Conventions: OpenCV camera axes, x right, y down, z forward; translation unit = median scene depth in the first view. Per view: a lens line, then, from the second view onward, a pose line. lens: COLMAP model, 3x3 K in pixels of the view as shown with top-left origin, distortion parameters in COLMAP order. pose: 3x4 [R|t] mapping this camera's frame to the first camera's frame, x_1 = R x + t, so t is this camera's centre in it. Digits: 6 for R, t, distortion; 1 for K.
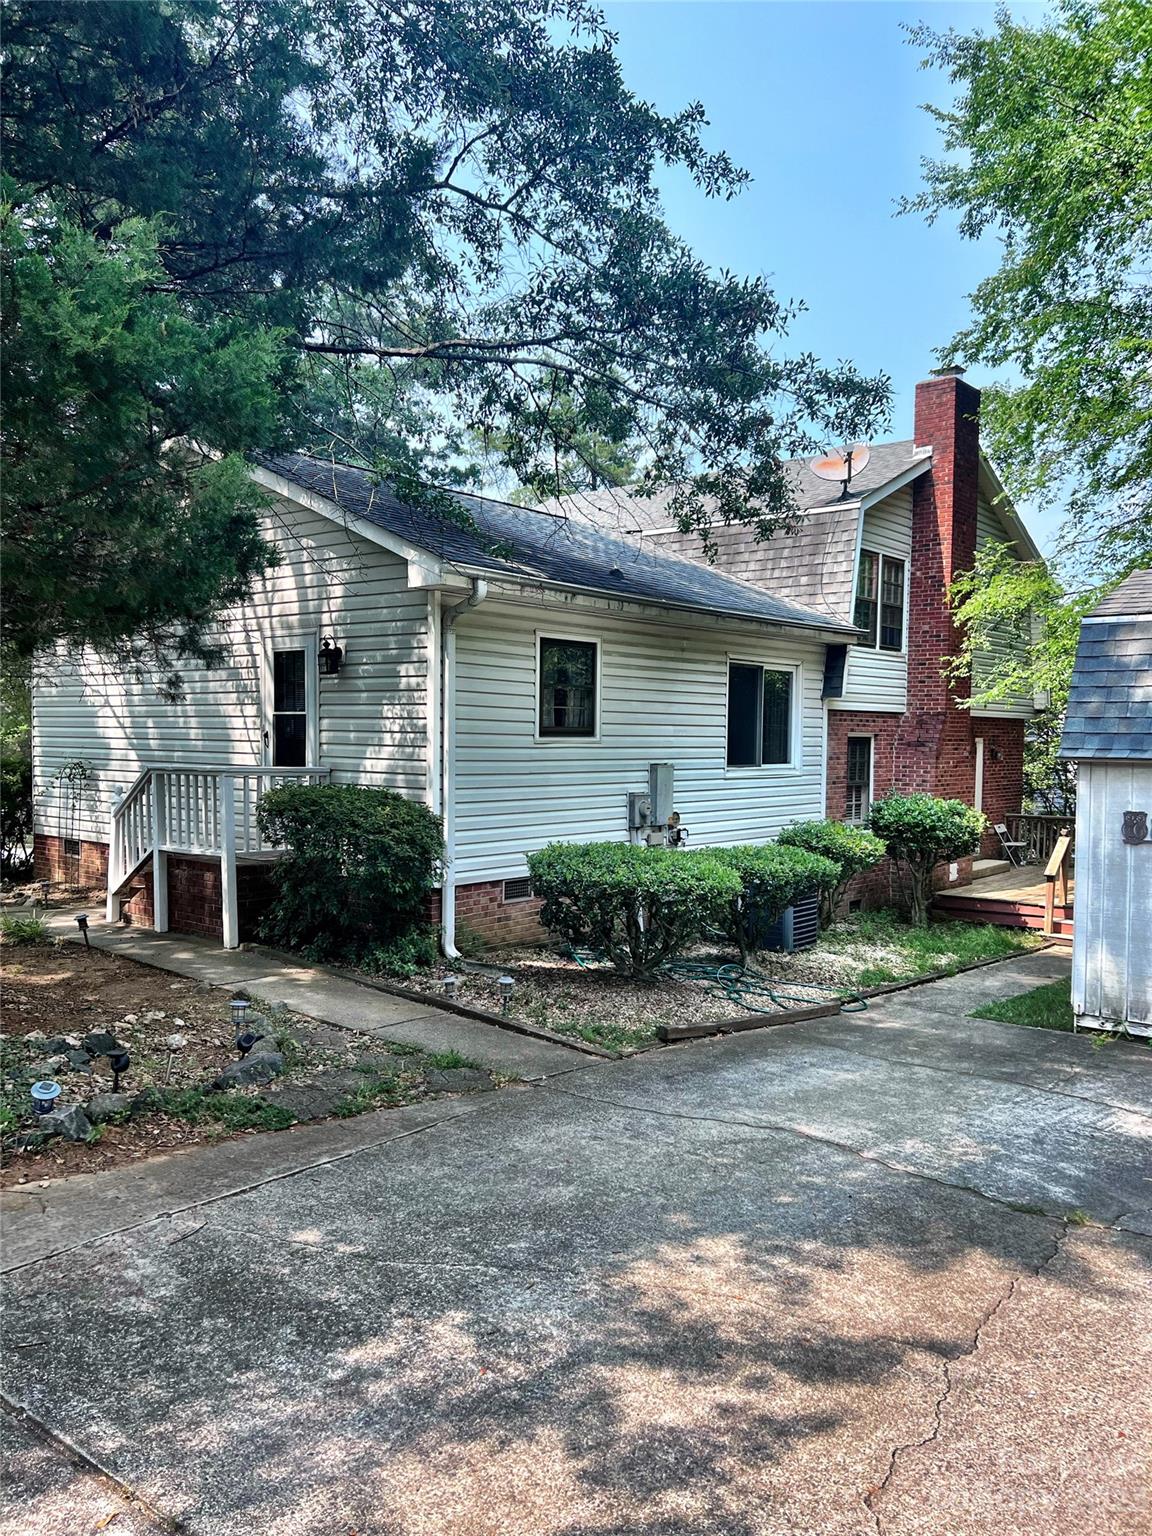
lens RADIAL K [[1135.7, 0, 576.3], [0, 1135.7, 780.9], [0, 0, 1]] dist [0.038662, -0.050156]
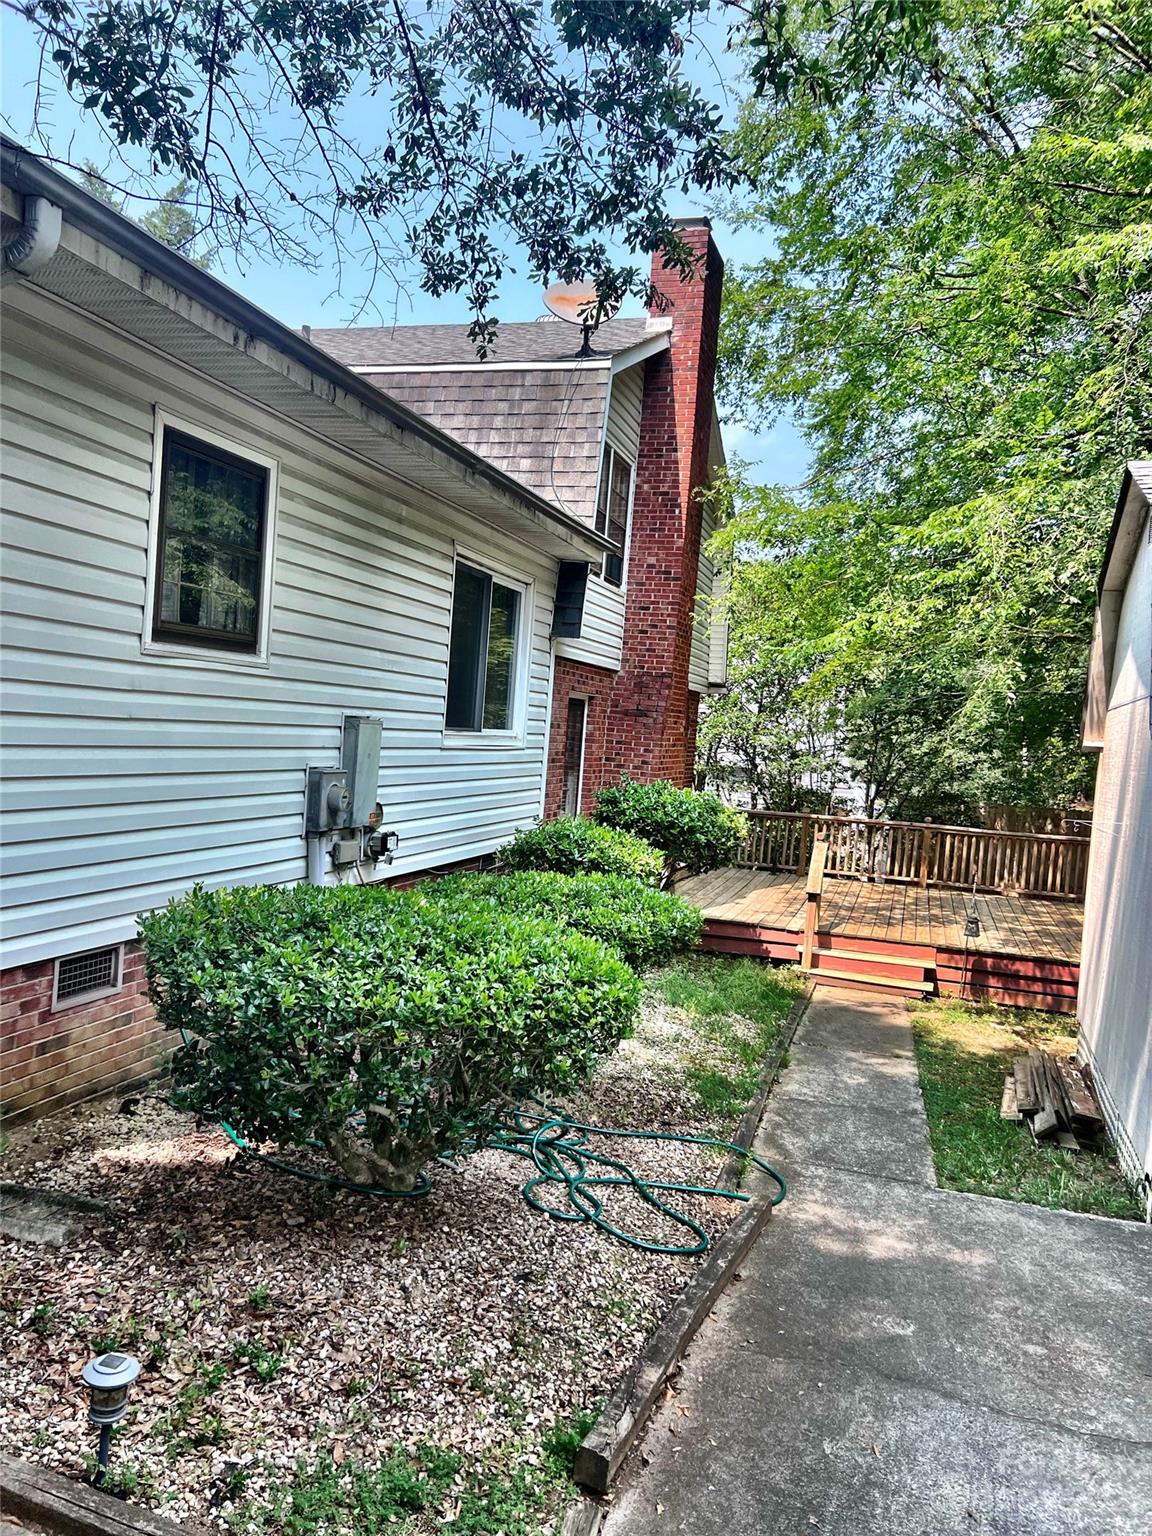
lens RADIAL K [[1164.7, 0, 576.0], [0, 1164.7, 768.0], [0, 0, 1]] dist [0.054903, -0.054385]
pose [[0.920091, 0.039647, 0.389693, -0.063076], [-0.045539, 0.998945, 0.005889, 0.002258], [-0.389048, -0.023164, 0.920926, 0.534812]]
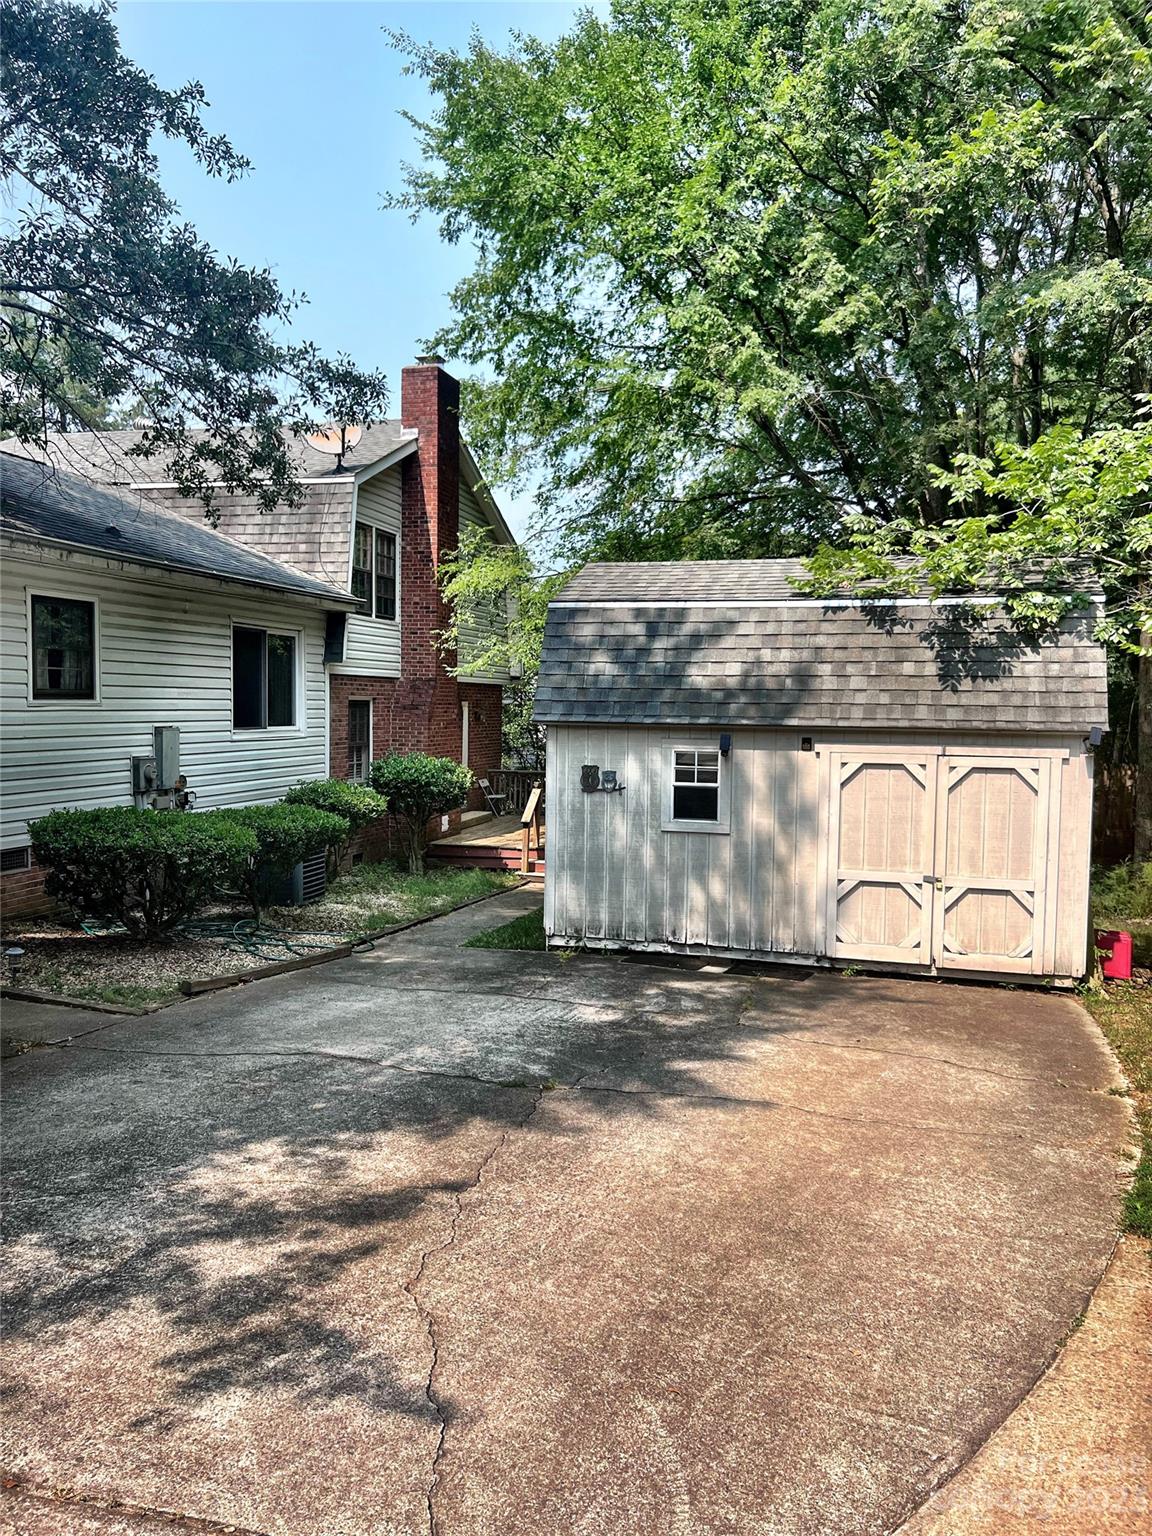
lens RADIAL K [[1135.7, 0, 576.3], [0, 1135.7, 780.9], [0, 0, 1]] dist [0.038662, -0.050156]
pose [[0.904777, -0.026617, 0.425054, -0.032307], [0.011787, 0.999228, 0.037482, -0.001500], [-0.425723, -0.028903, 0.904392, -0.074194]]
